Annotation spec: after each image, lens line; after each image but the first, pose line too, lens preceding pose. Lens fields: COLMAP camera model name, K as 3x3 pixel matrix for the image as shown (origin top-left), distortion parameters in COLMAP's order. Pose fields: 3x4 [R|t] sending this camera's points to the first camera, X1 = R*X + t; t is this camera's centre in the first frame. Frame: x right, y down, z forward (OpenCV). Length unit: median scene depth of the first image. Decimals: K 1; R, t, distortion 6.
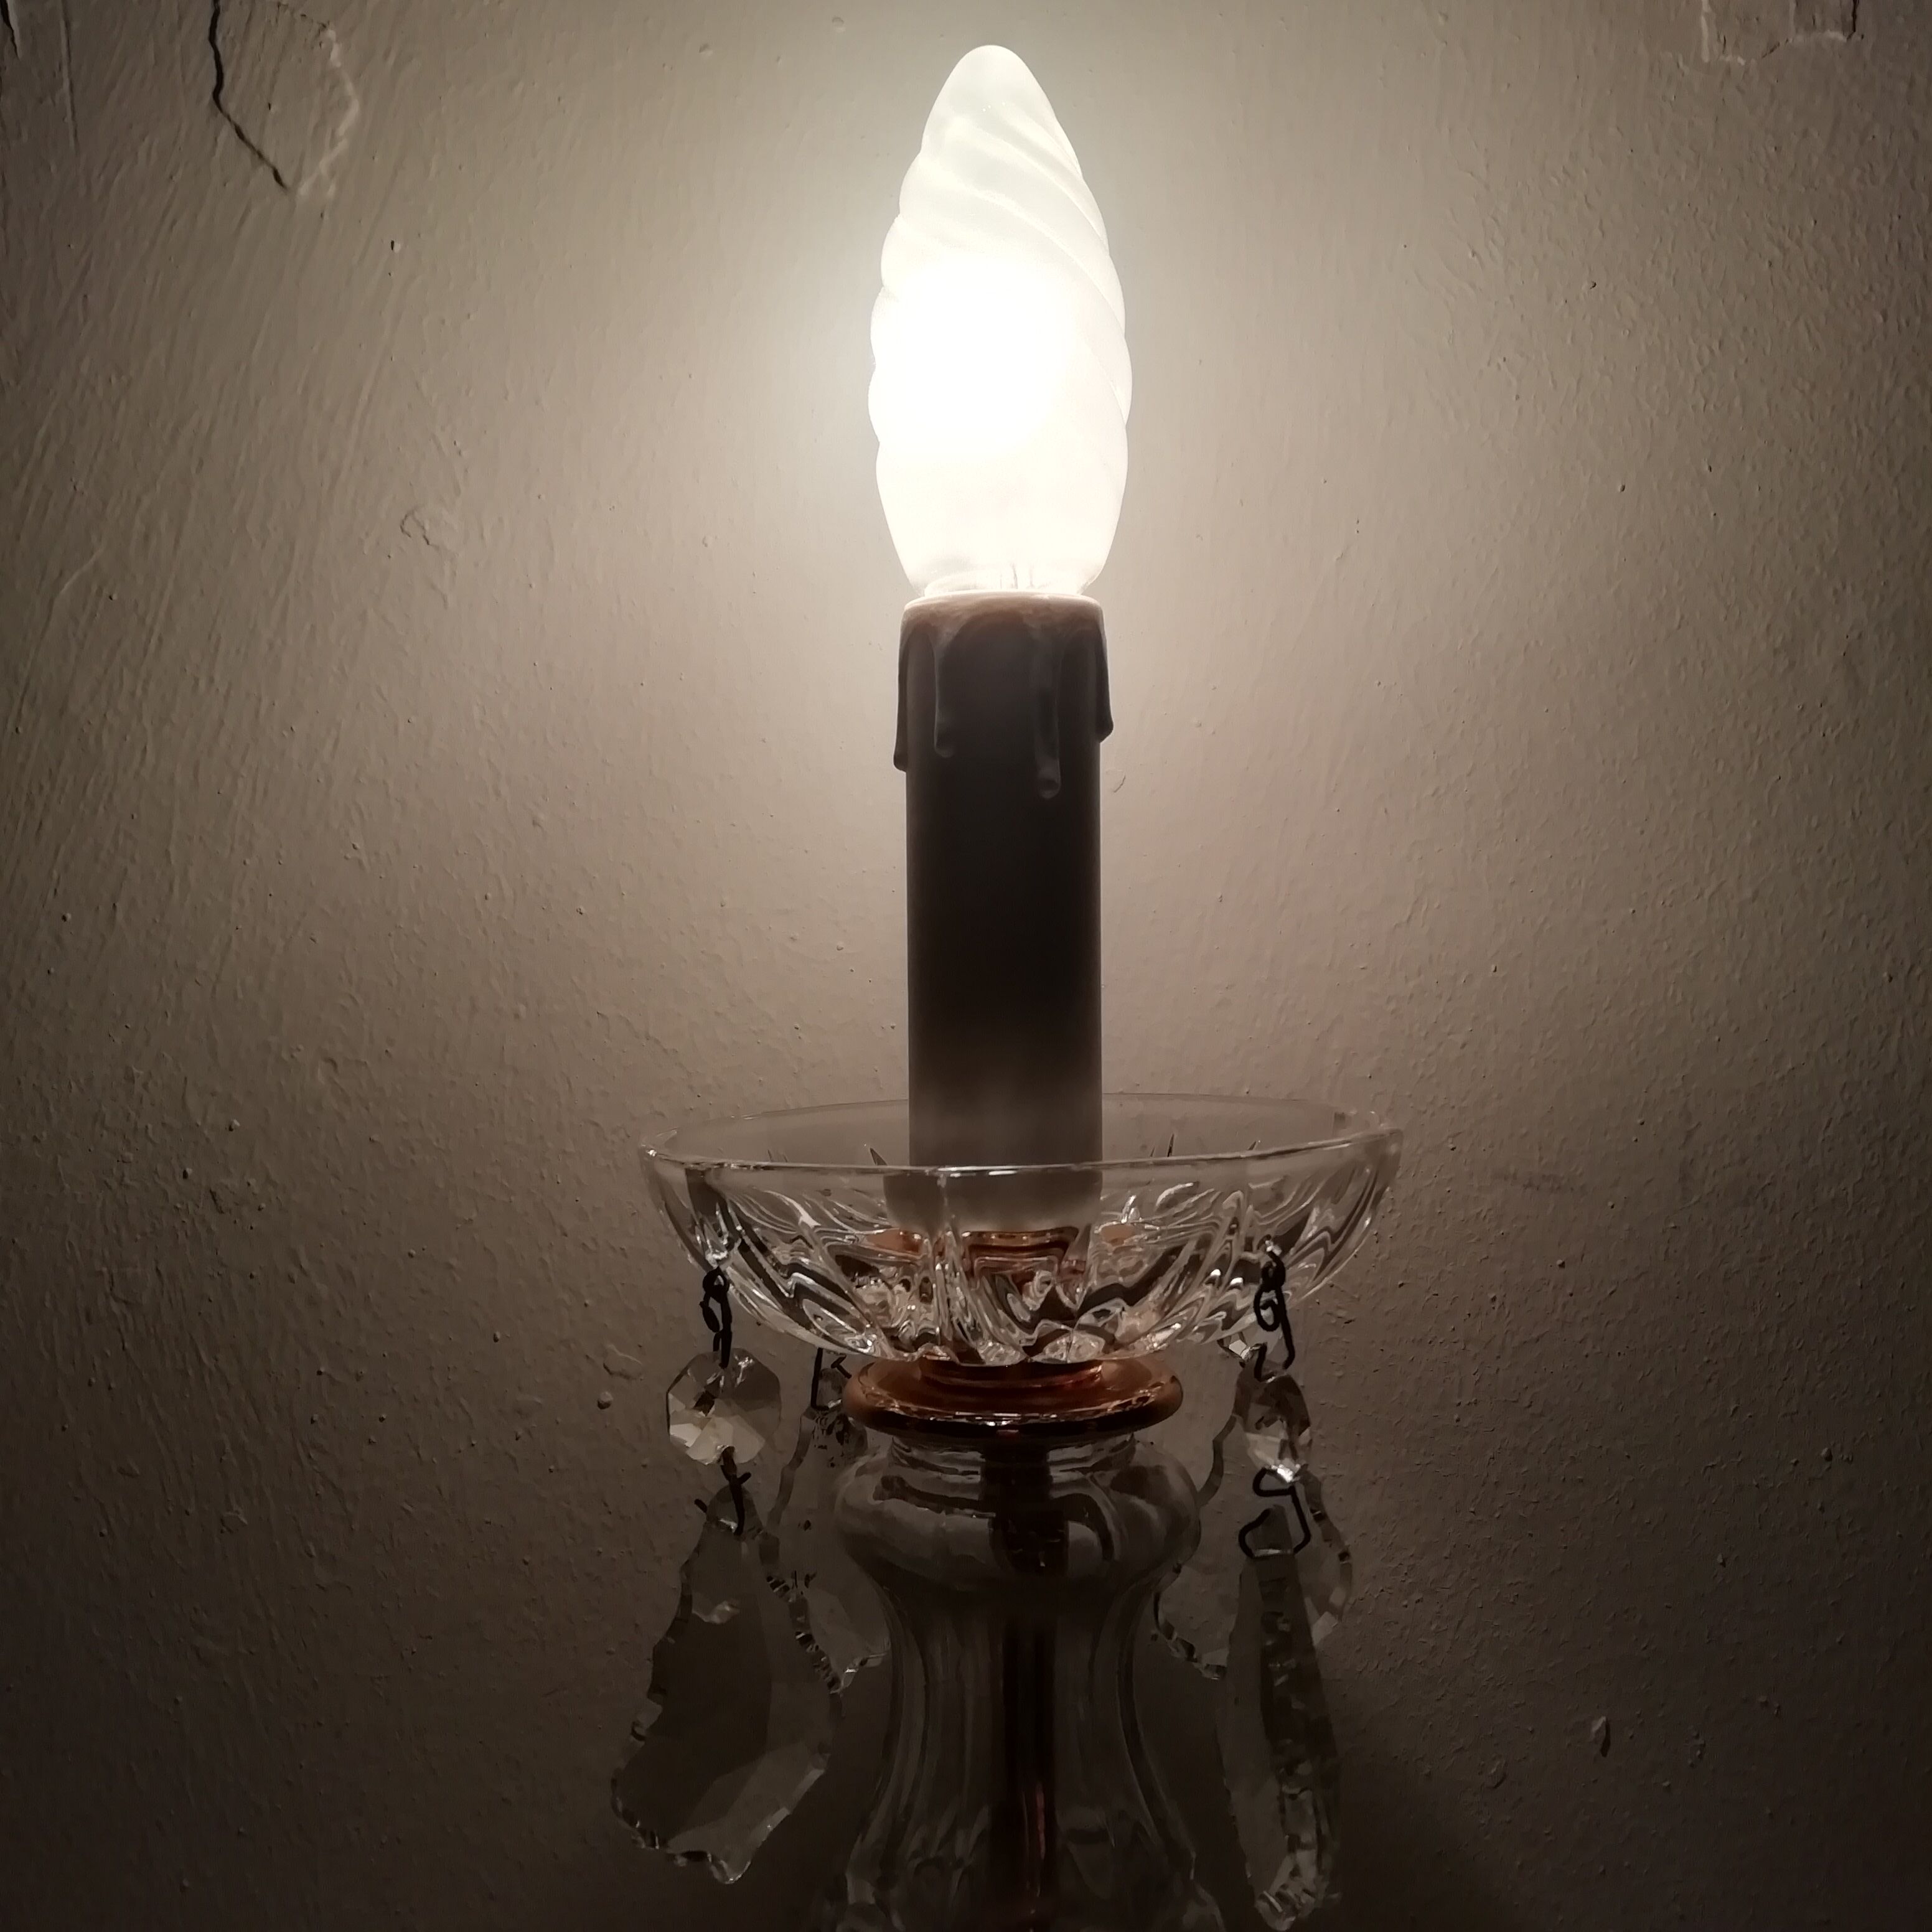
lens RADIAL K [[1864.7, 0, 976.1], [0, 1864.7, 989.8], [0, 0, 1]] dist [-0.018053, 0.000000]
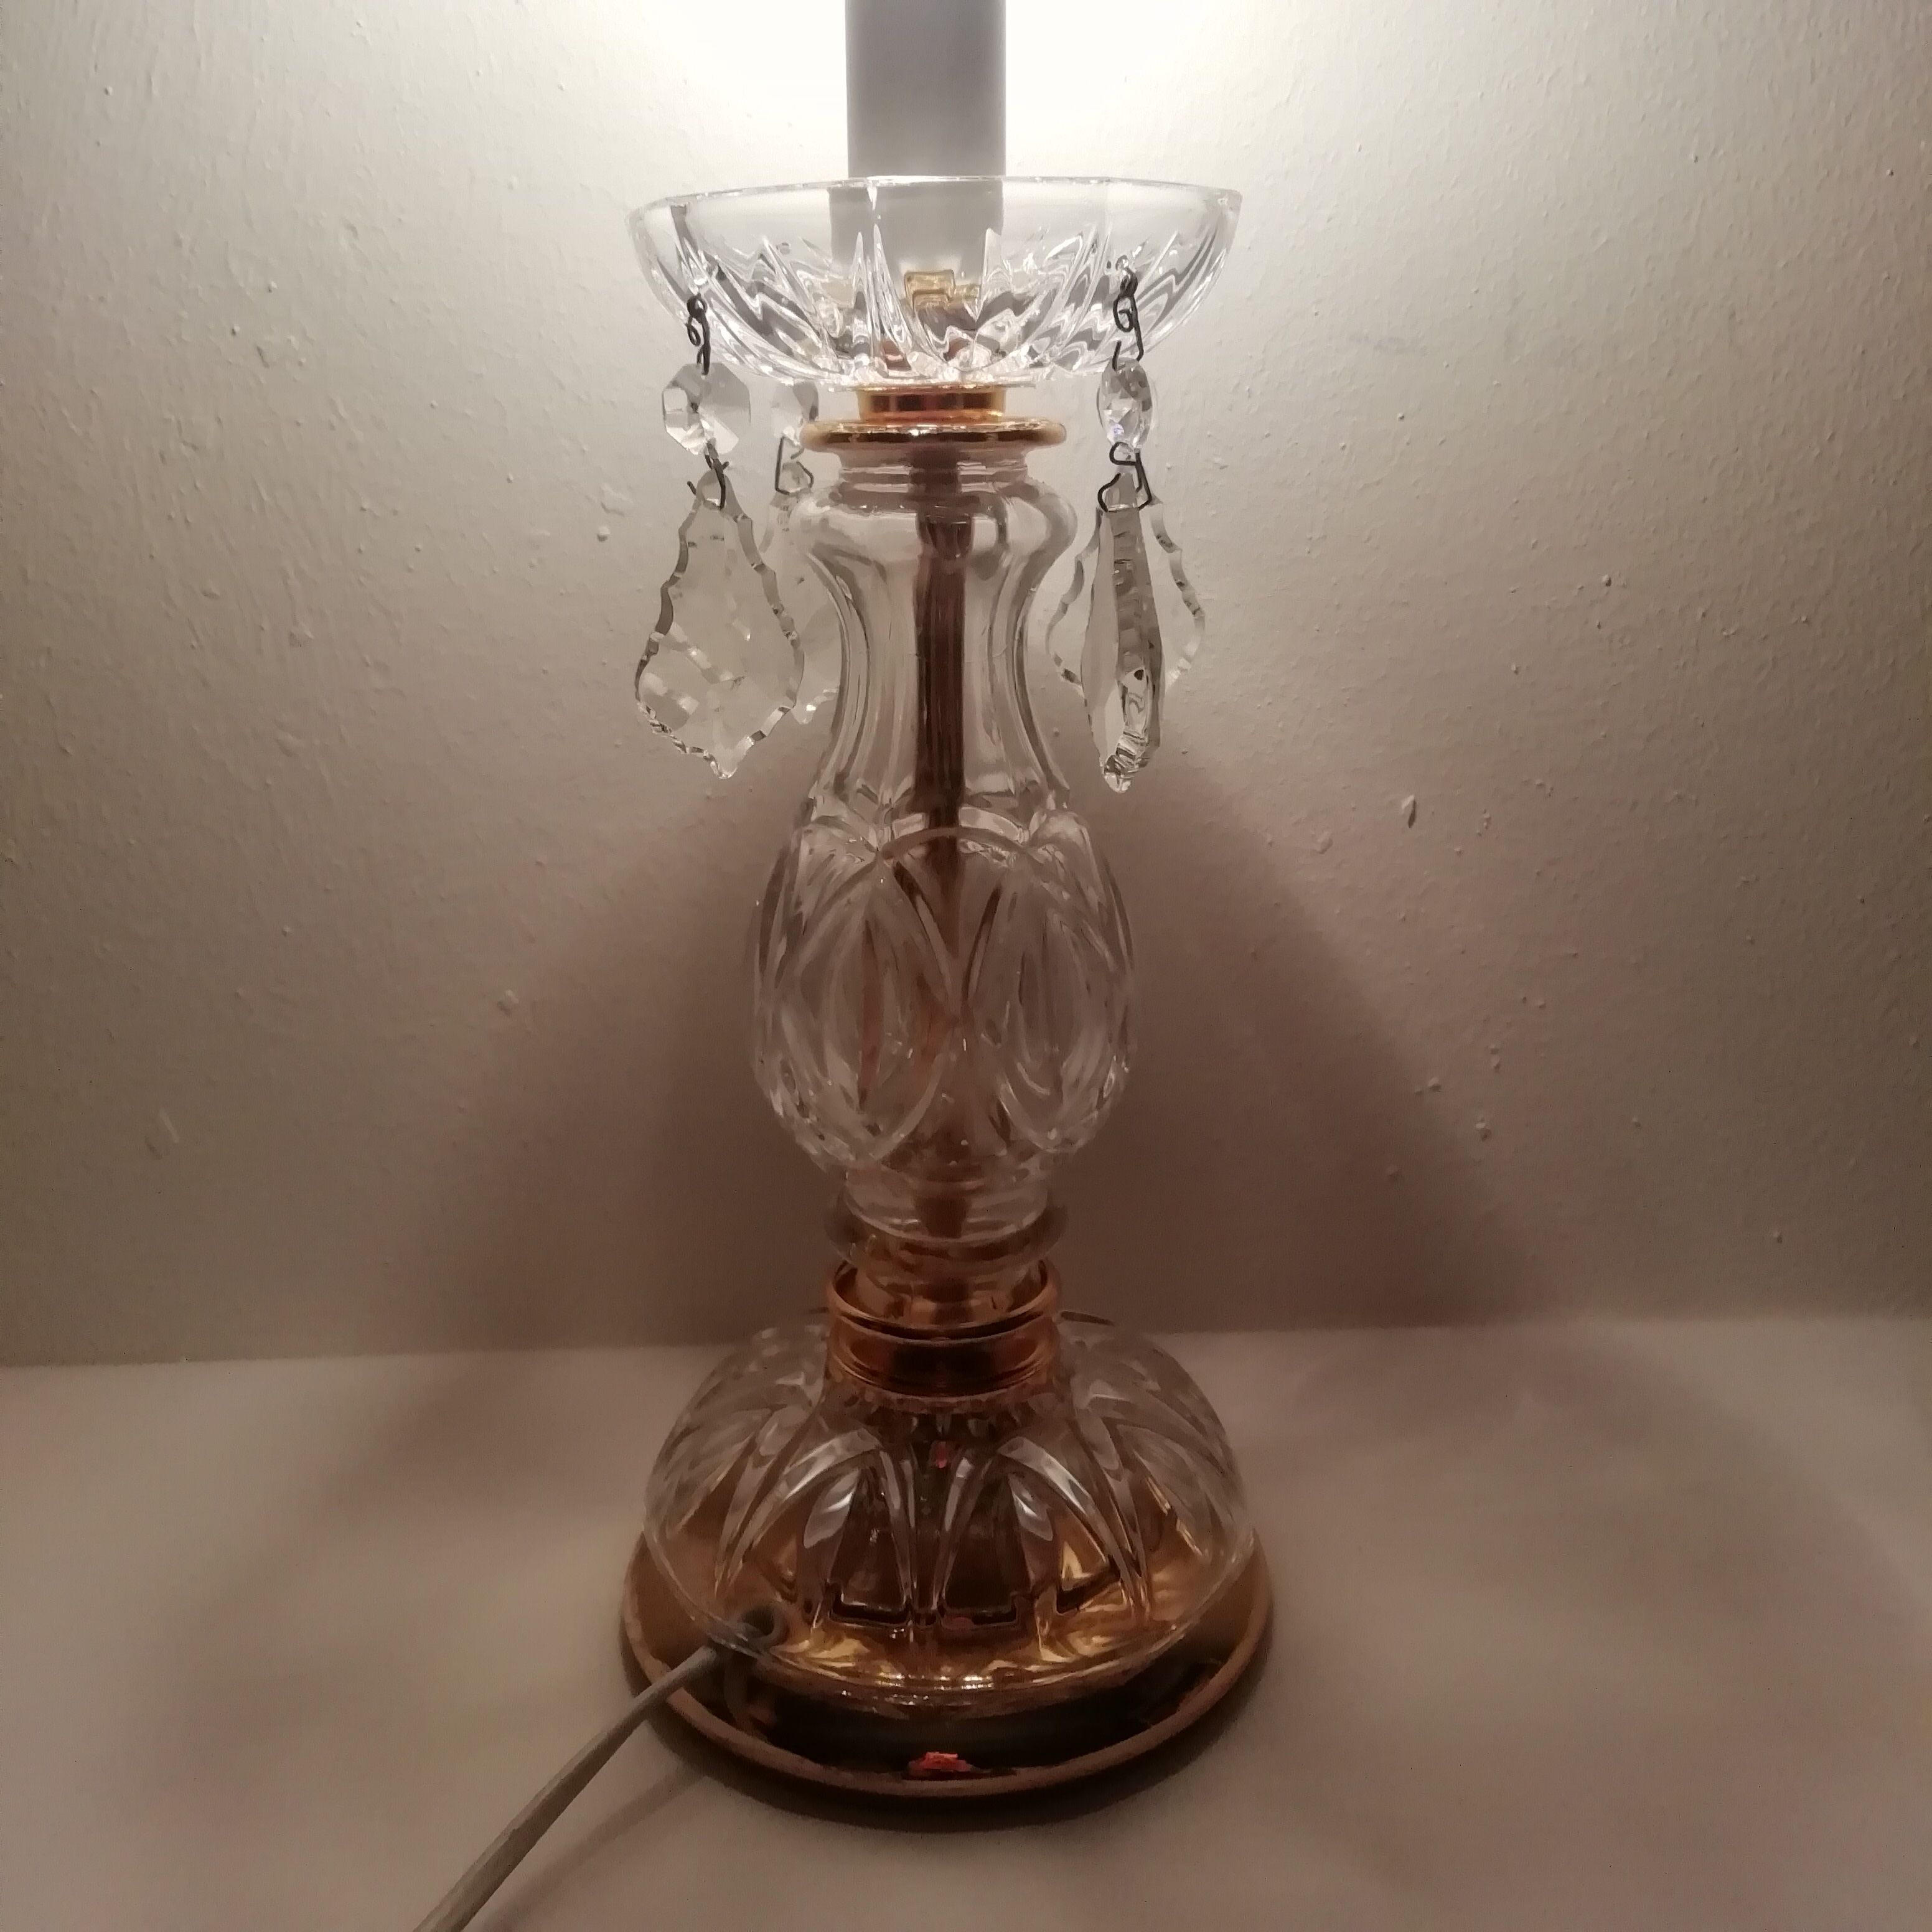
lens RADIAL K [[1864.7, 0, 977.7], [0, 1864.7, 983.0], [0, 0, 1]] dist [-0.018053, 0.000000]
pose [[0.999791, 0.000749, 0.020450, 0.018316], [-0.006327, 0.961686, 0.274081, 0.171852], [-0.019461, -0.274153, 0.961489, -0.244366]]
